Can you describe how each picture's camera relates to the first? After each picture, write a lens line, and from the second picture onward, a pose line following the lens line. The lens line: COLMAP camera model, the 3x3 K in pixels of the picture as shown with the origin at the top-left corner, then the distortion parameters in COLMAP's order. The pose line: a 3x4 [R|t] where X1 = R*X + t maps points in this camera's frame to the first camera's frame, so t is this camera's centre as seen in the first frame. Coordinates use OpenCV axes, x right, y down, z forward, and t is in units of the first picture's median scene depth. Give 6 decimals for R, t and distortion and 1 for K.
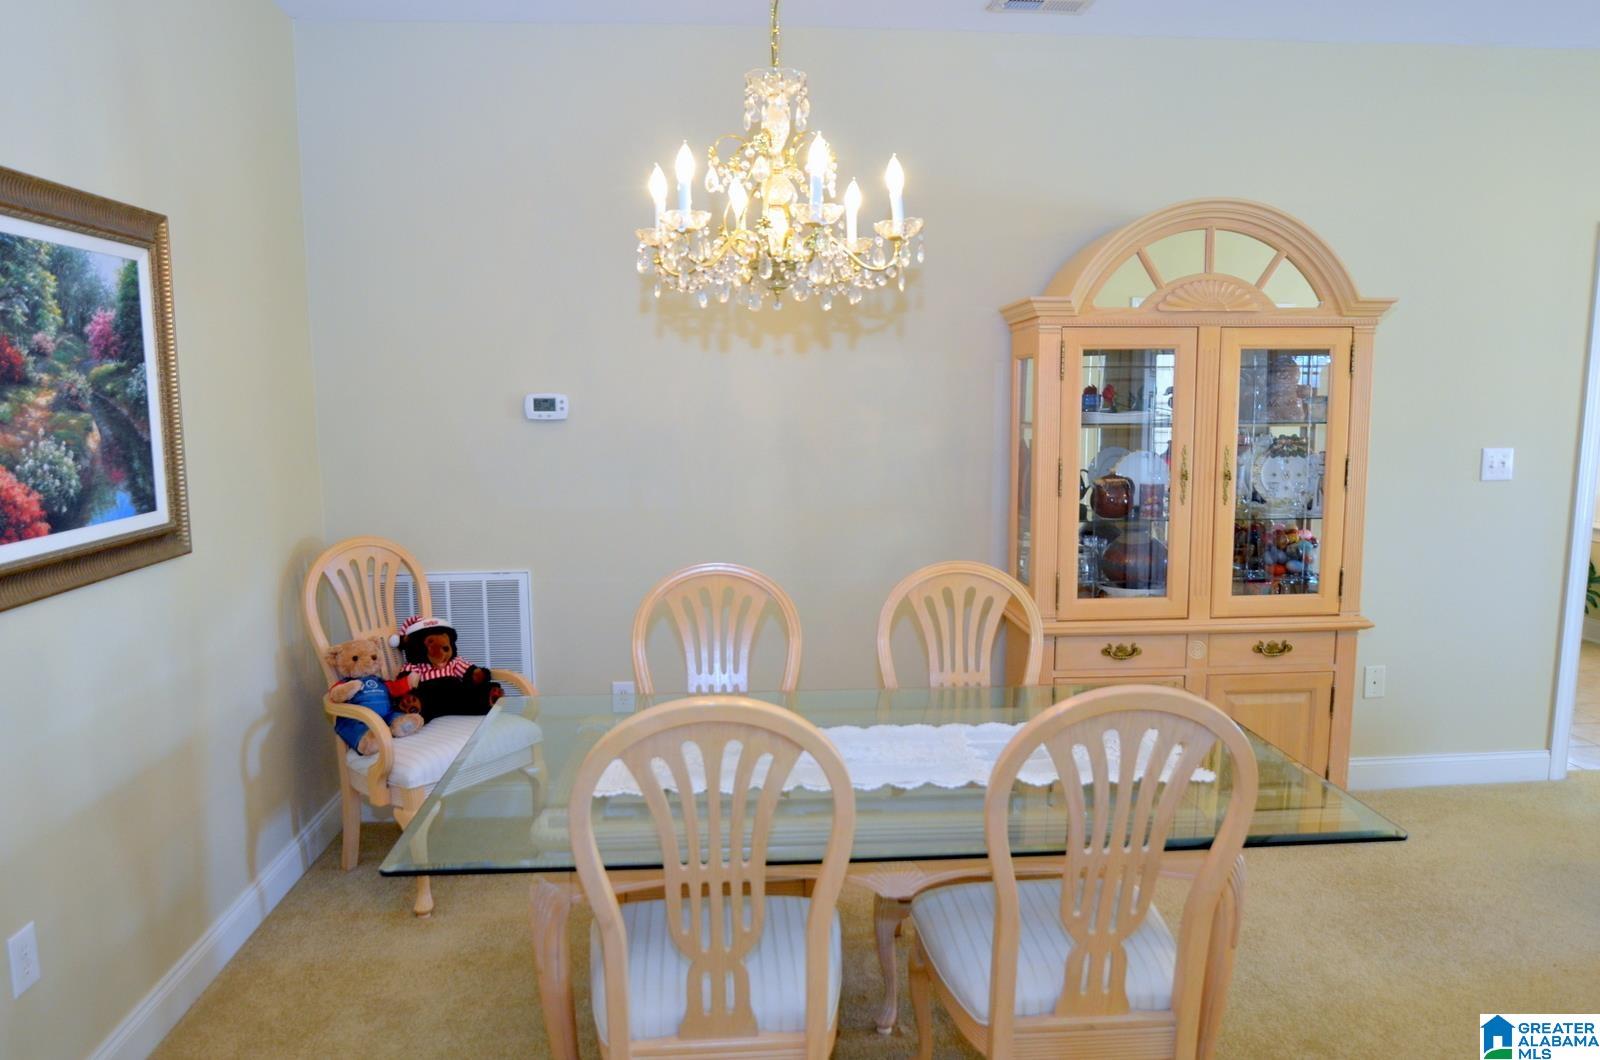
lens RADIAL K [[1088.8, 0, 800.0], [0, 1088.8, 530.0], [0, 0, 1]] dist [-0.035551, 0.000095]
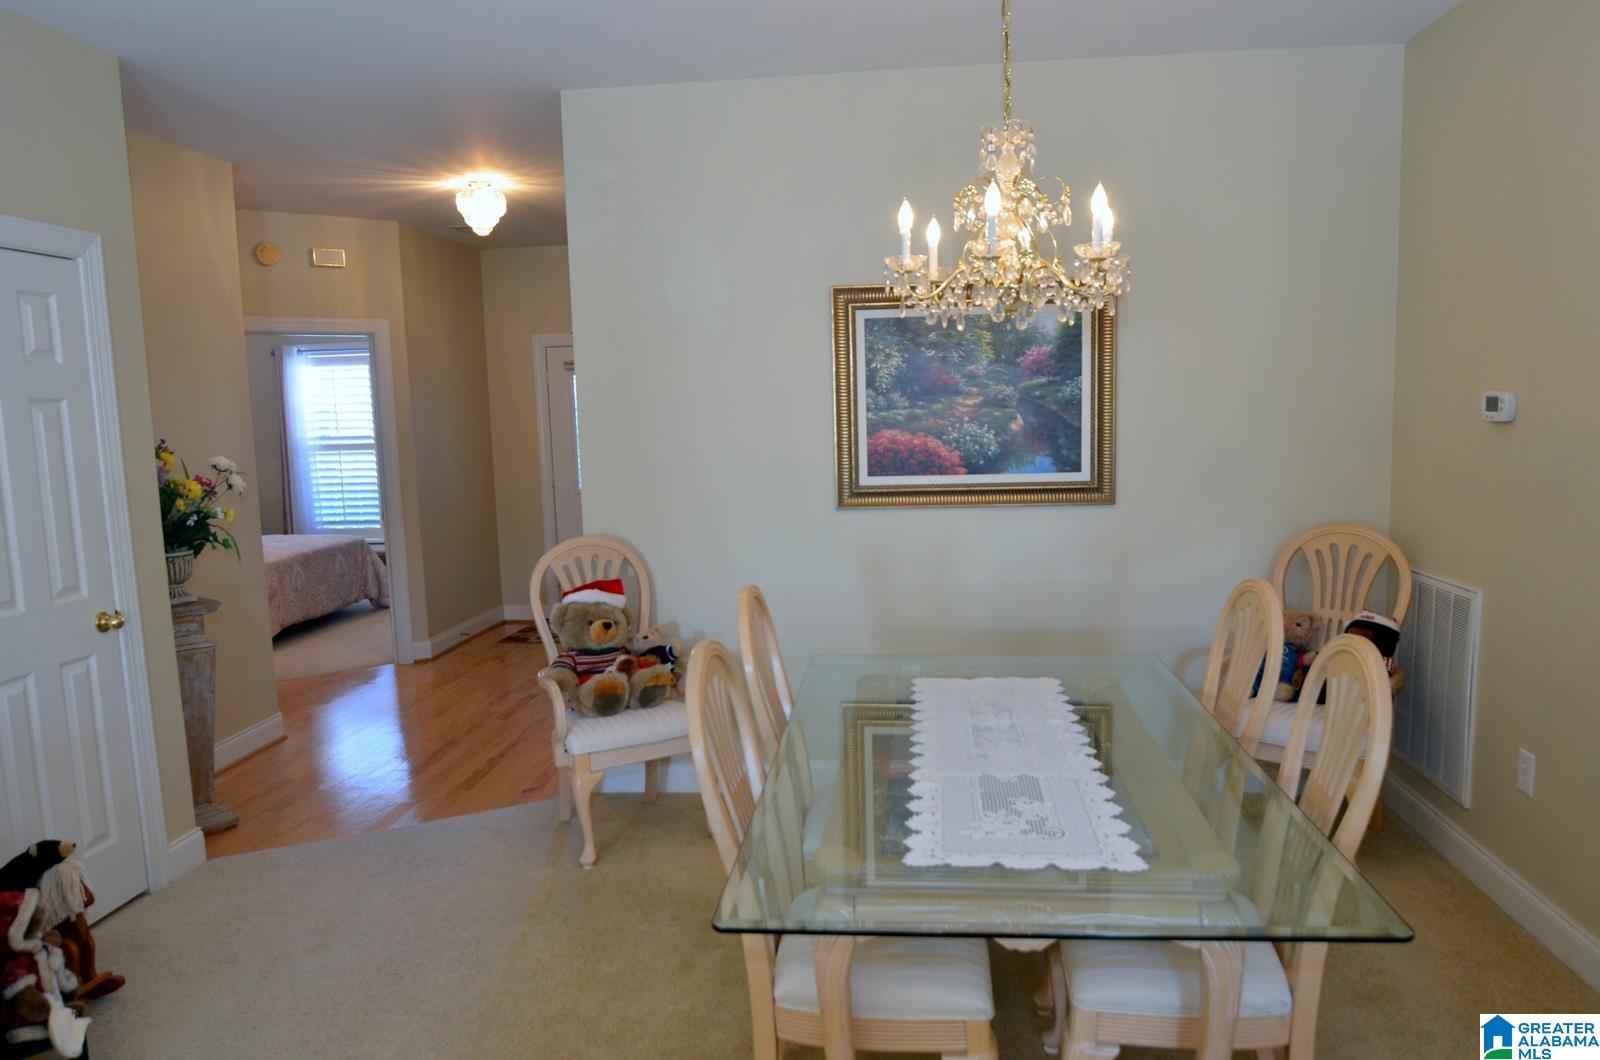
lens RADIAL K [[1100.5, 0, 803.4], [0, 1100.5, 543.6], [0, 0, 1]] dist [-0.035215, 0.001210]
pose [[-0.174119, 0.136921, -0.975159, 1.127677], [-0.098920, 0.982845, 0.155663, -0.135745], [0.979743, 0.123567, -0.157588, 0.960283]]
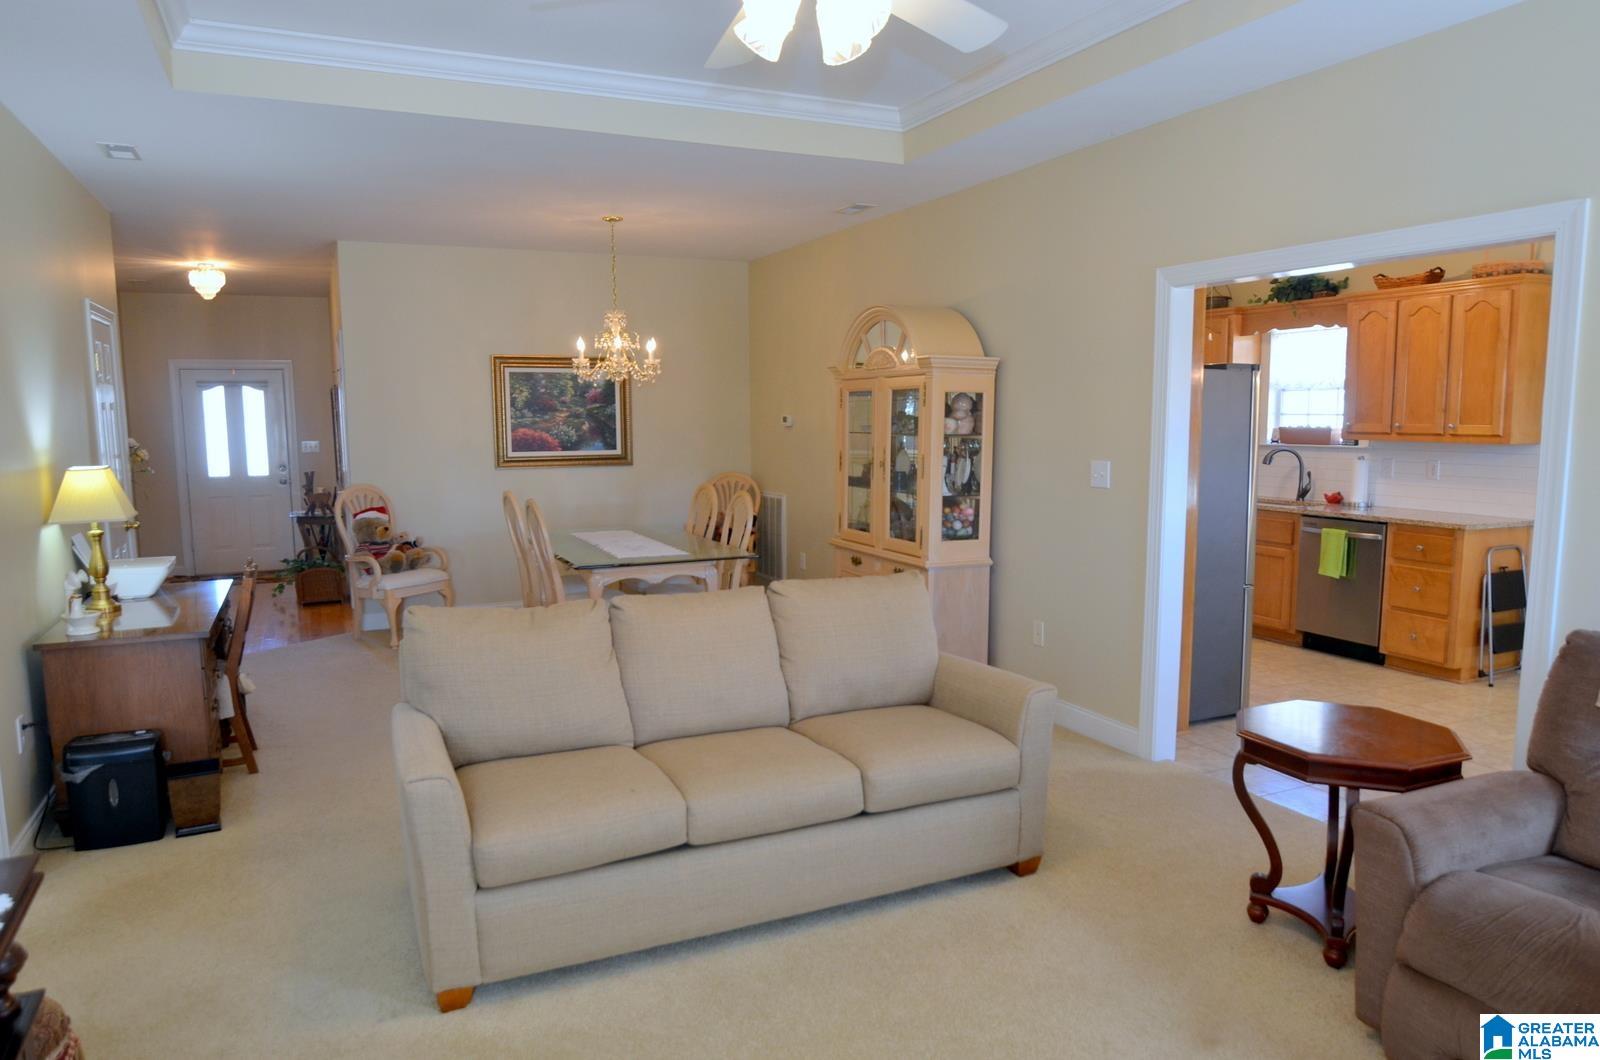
lens RADIAL K [[1058.8, 0, 800.0], [0, 1058.8, 530.0], [0, 0, 1]] dist [0.000707, -0.000117]
pose [[0.356602, 0.108193, -0.927971, 2.816497], [-0.117392, 0.990589, 0.070382, -0.074647], [0.926852, 0.083838, 0.365946, 0.409659]]
